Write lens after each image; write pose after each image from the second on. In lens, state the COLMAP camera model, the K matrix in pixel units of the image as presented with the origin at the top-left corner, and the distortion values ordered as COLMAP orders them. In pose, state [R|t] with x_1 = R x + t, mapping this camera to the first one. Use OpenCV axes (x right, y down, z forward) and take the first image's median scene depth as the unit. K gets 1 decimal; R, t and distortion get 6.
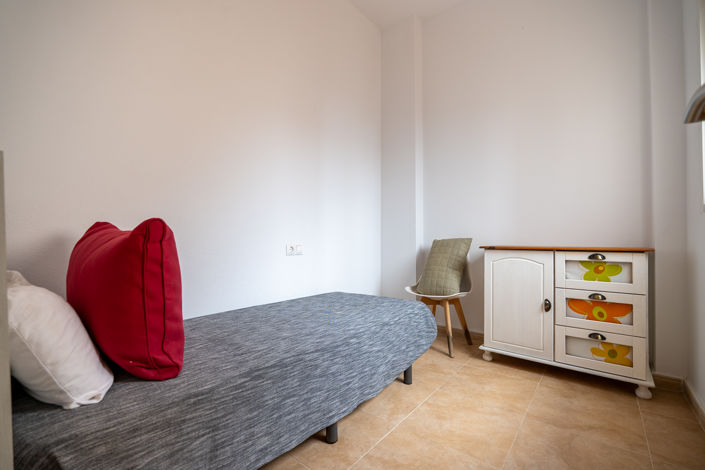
lens RADIAL K [[309.6, 0, 351.1], [0, 309.6, 236.2], [0, 0, 1]] dist [-0.008972, 0.001820]
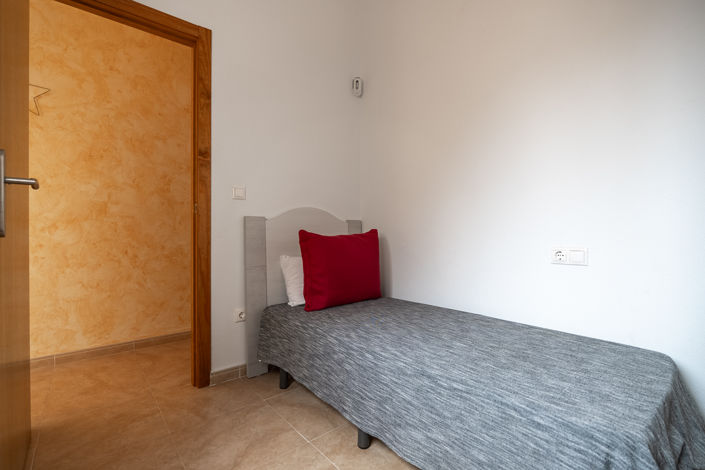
lens RADIAL K [[309.6, 0, 351.0], [0, 309.6, 236.7], [0, 0, 1]] dist [-0.008972, 0.001820]
pose [[-0.167302, 0.005485, -0.985890, 0.905583], [0.009734, 0.999945, 0.003912, -0.009303], [0.985858, -0.008942, -0.167346, 1.125054]]
